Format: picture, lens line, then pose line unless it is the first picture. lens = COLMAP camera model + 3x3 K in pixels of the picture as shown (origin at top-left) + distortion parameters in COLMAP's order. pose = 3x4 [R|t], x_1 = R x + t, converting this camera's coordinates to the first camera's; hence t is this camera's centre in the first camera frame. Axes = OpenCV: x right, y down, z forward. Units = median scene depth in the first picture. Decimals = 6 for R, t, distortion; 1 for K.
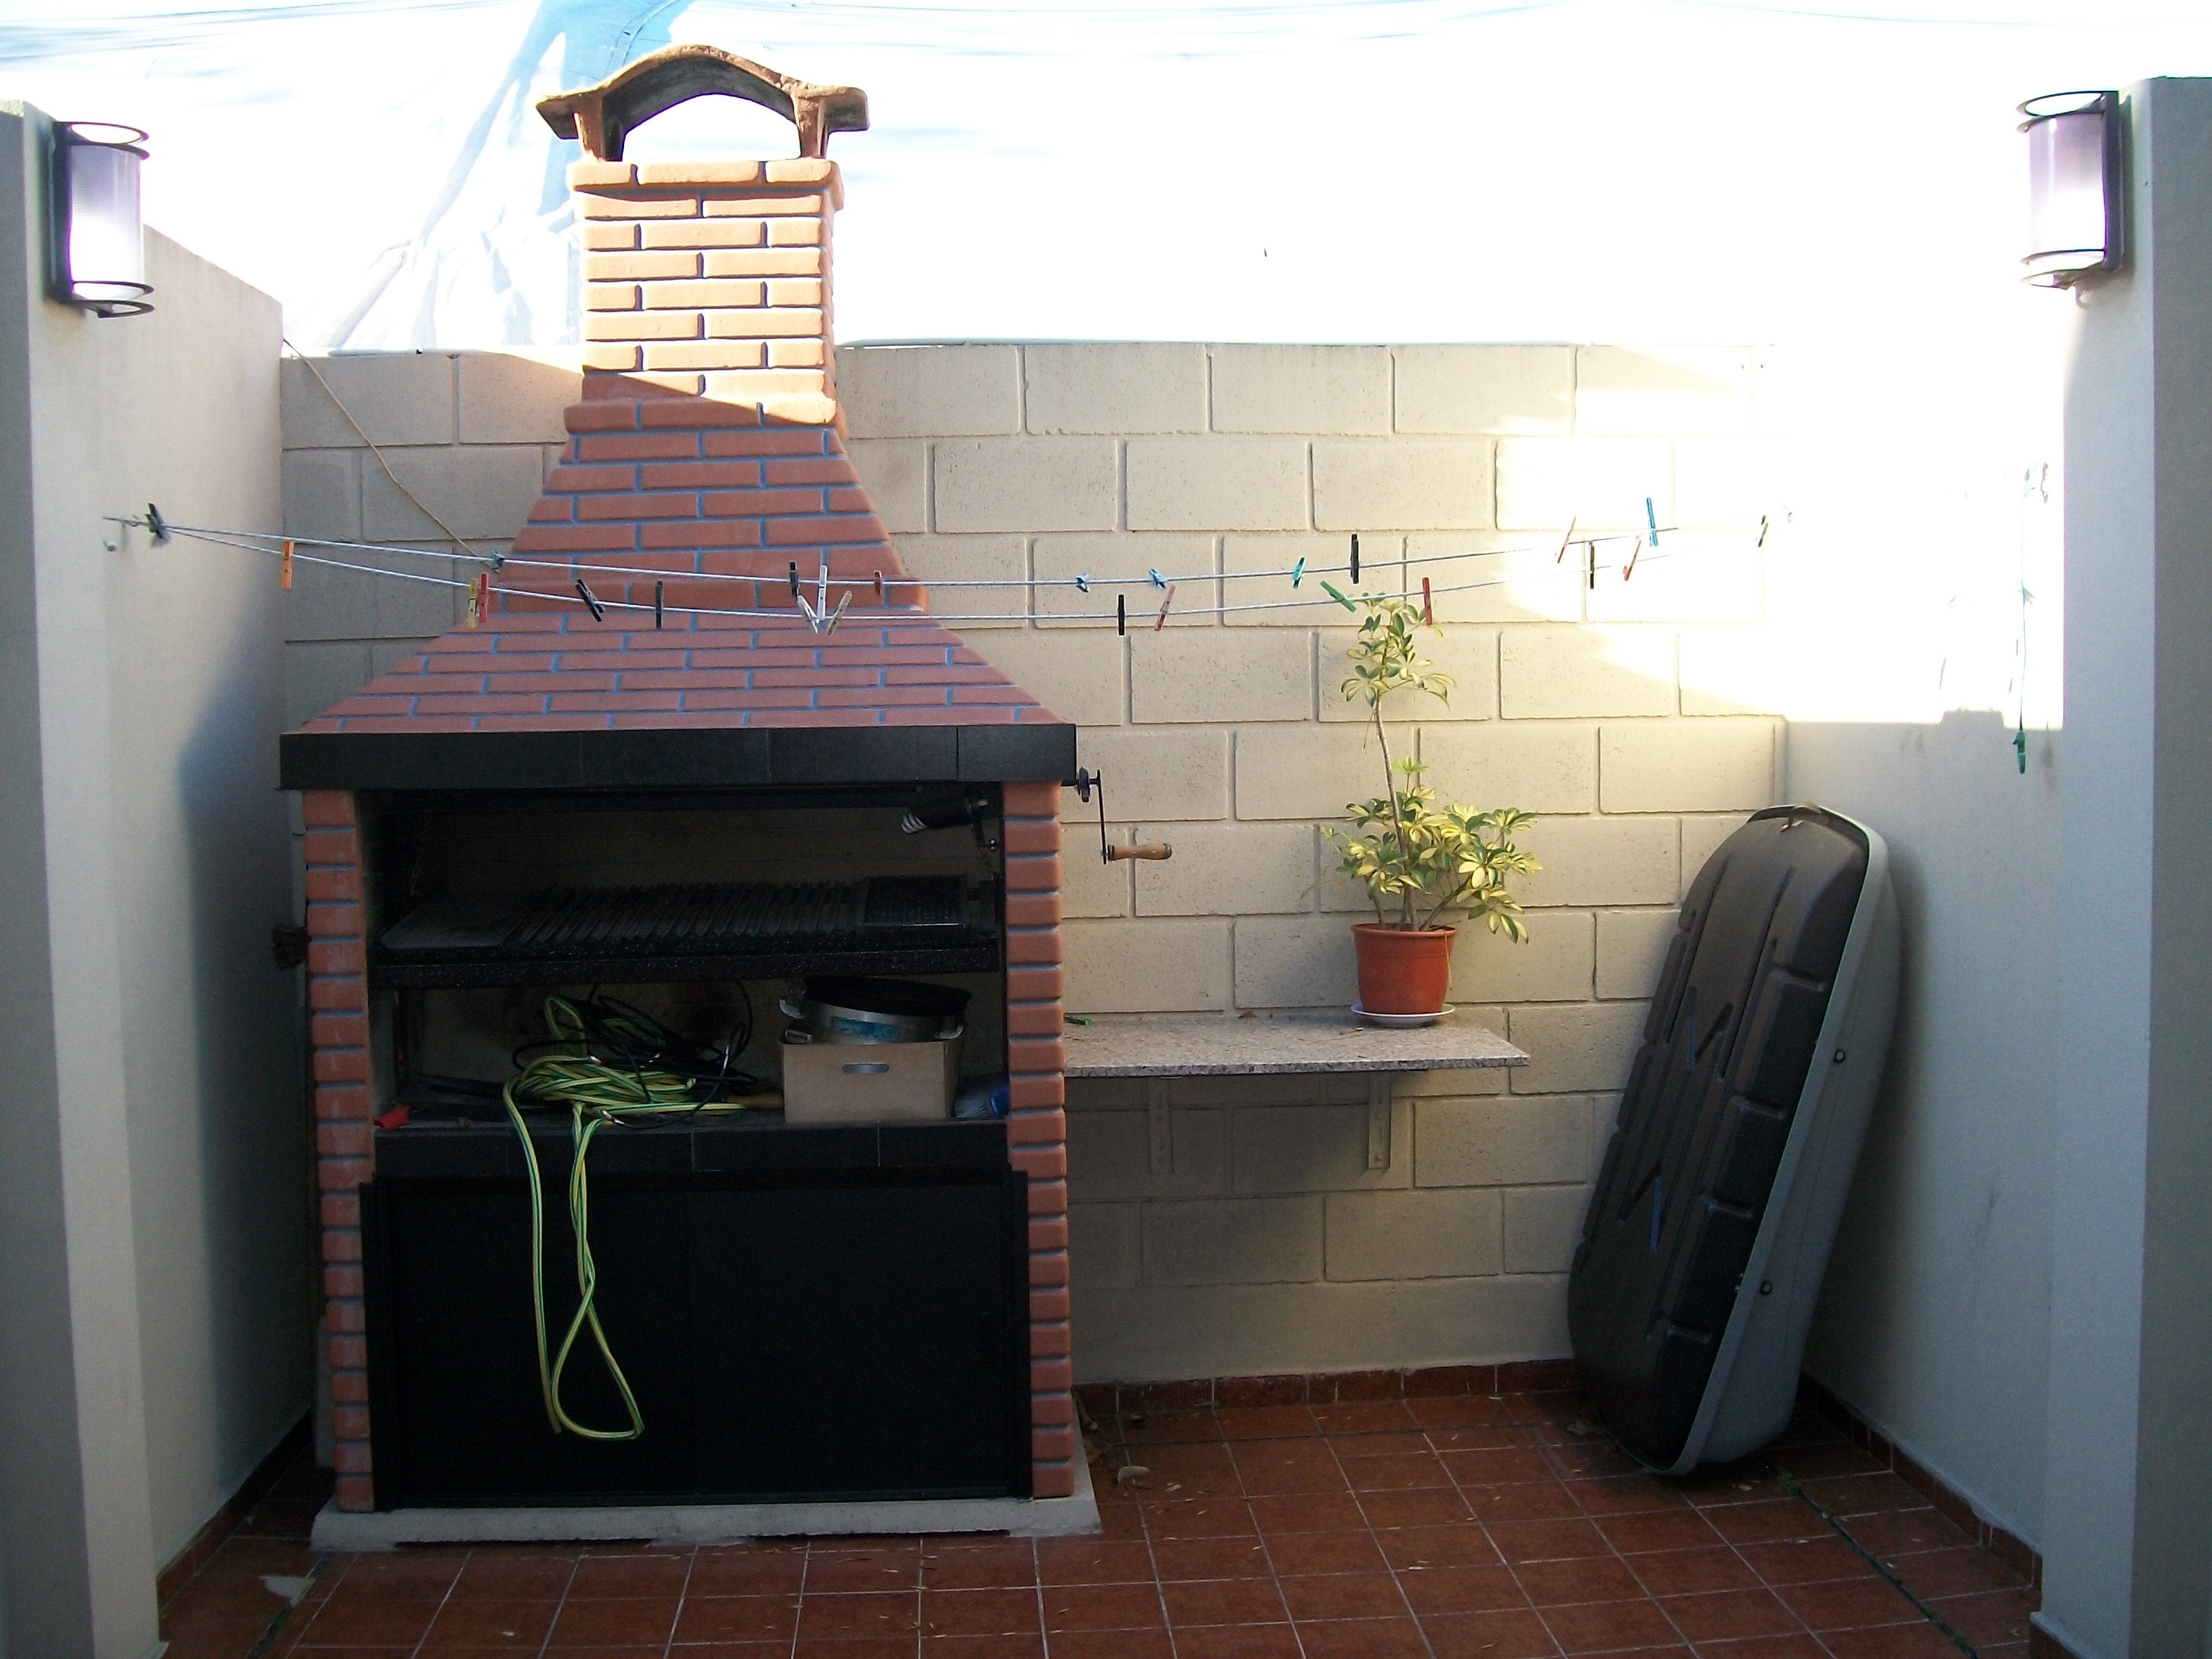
lens RADIAL K [[2493.5, 0, 1102.2], [0, 2493.5, 826.0], [0, 0, 1]] dist [-0.127560, 0.000000]
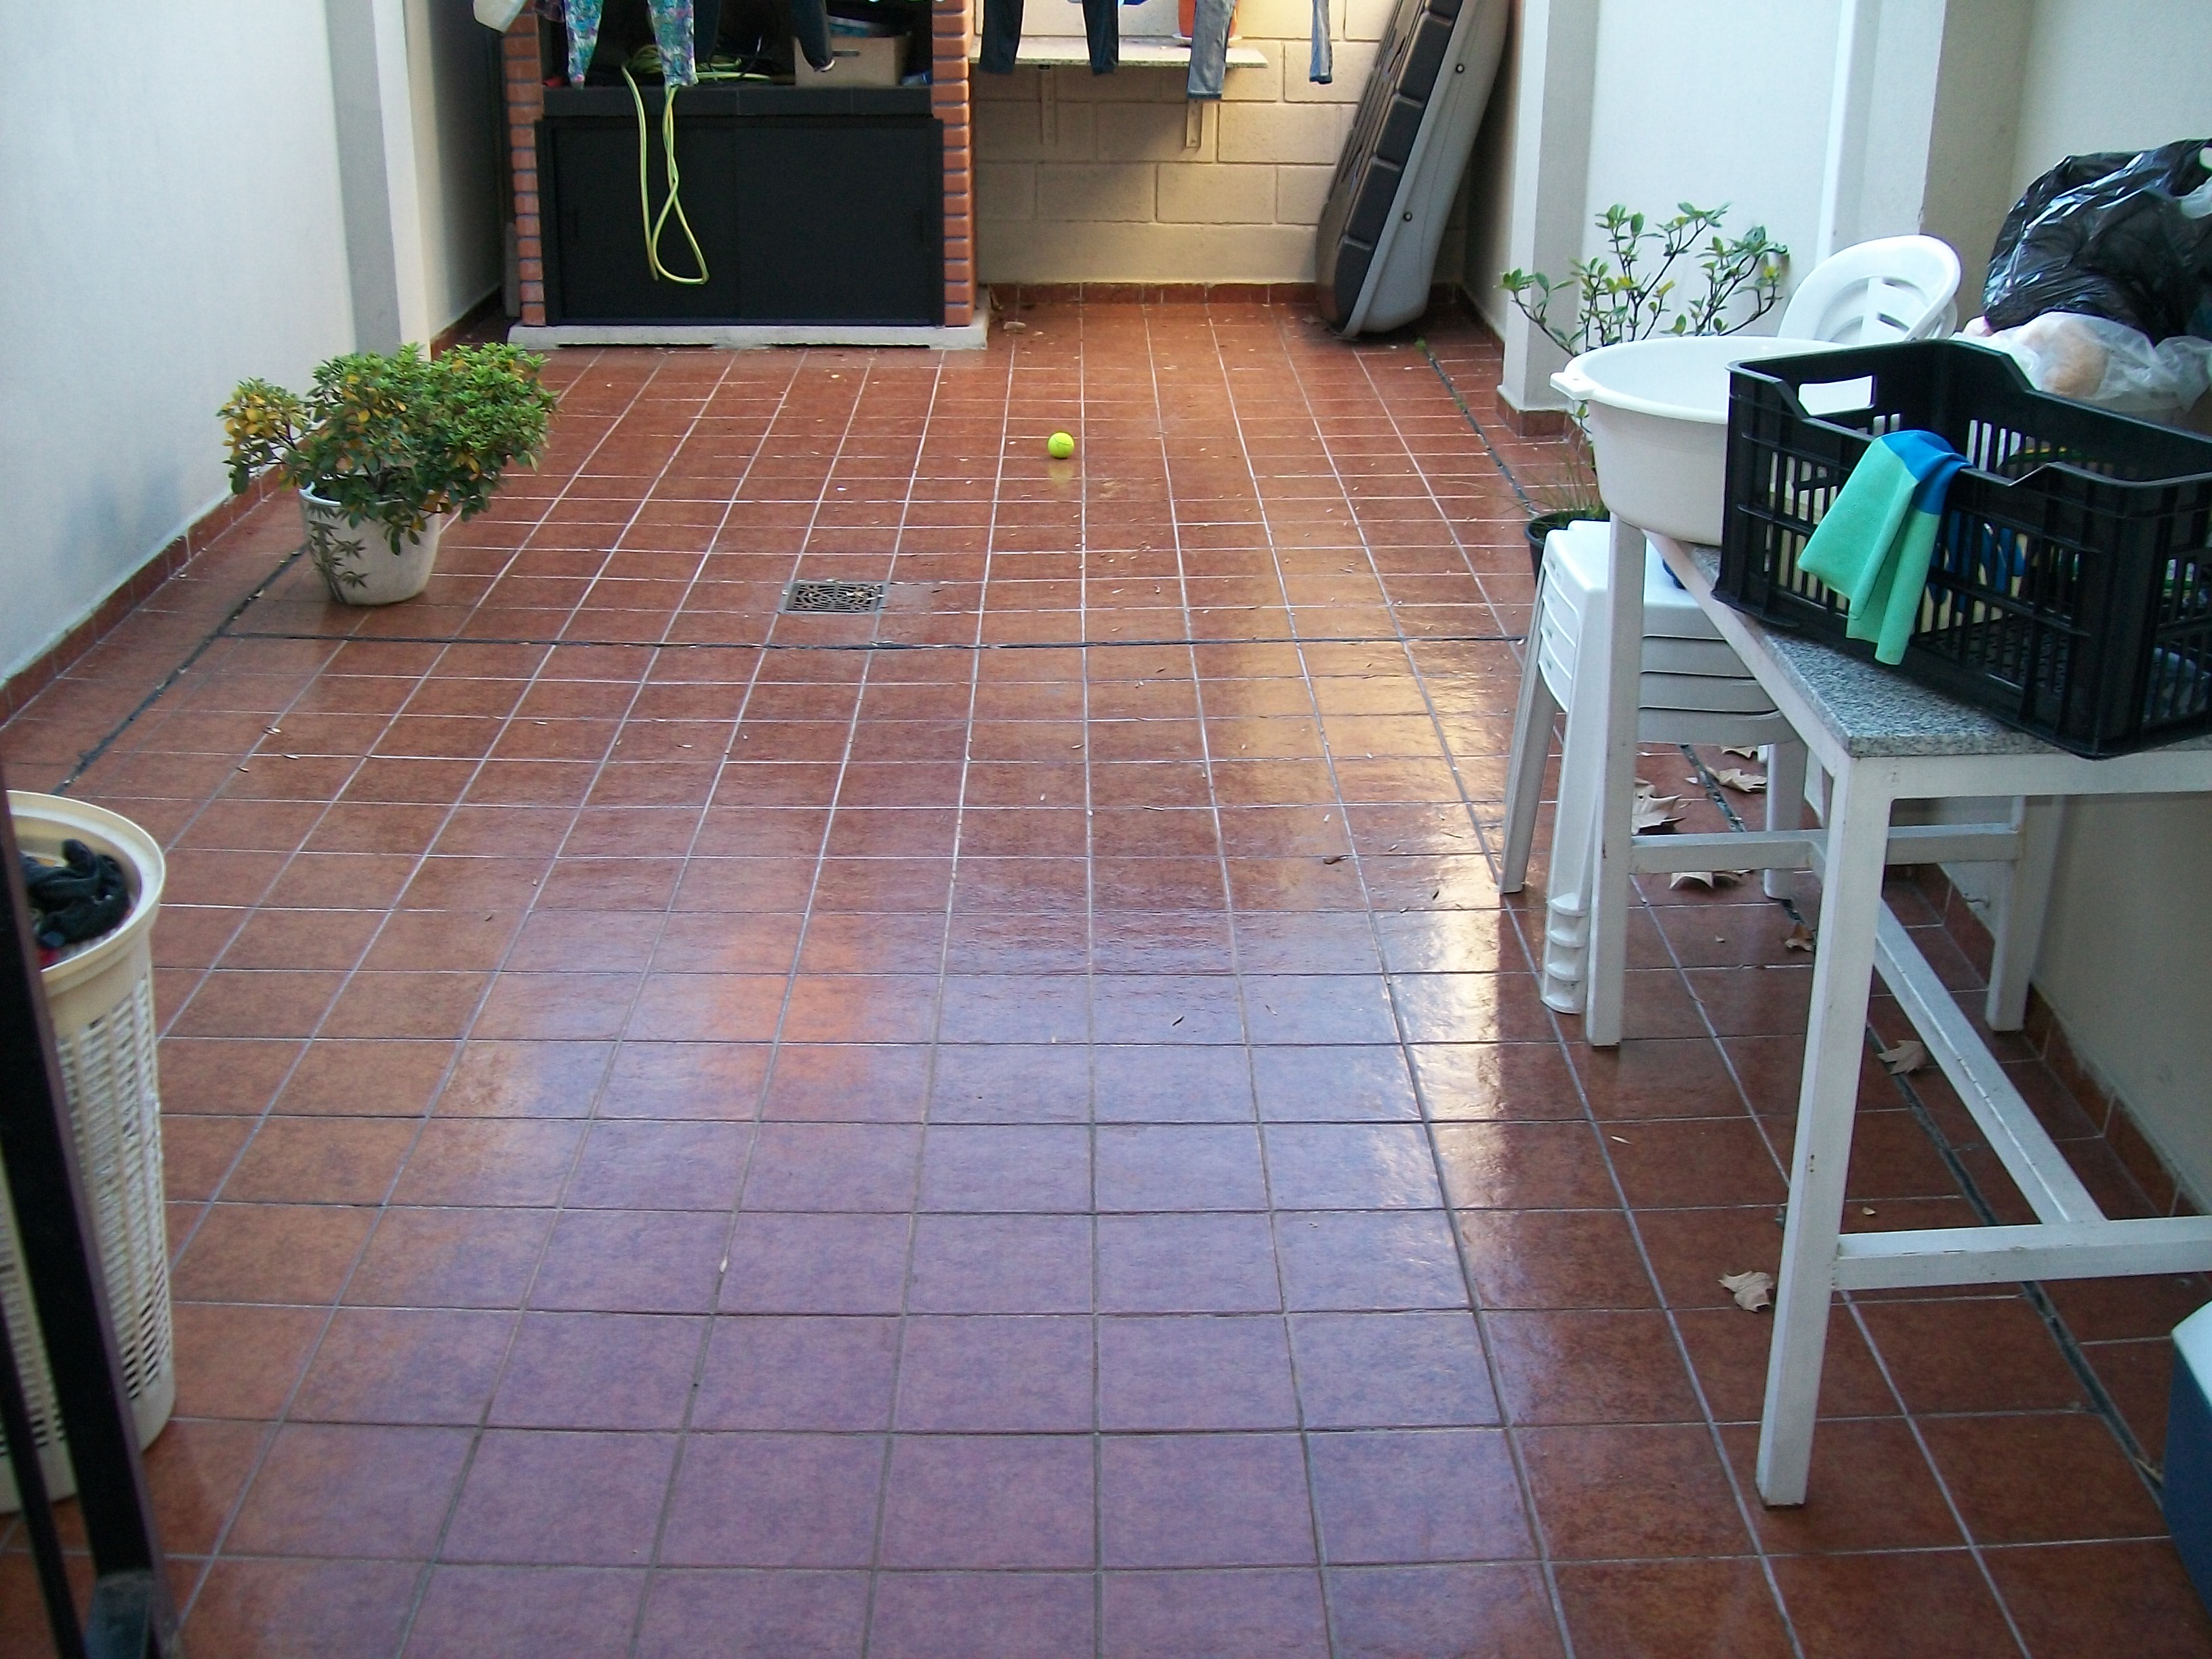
lens RADIAL K [[2493.5, 0, 1111.5], [0, 2493.5, 834.3], [0, 0, 1]] dist [-0.127560, 0.000000]
pose [[0.998044, 0.046933, -0.041290, 0.165308], [-0.030947, 0.944877, 0.325961, 0.051078], [0.054312, -0.324046, 0.944481, -0.652024]]
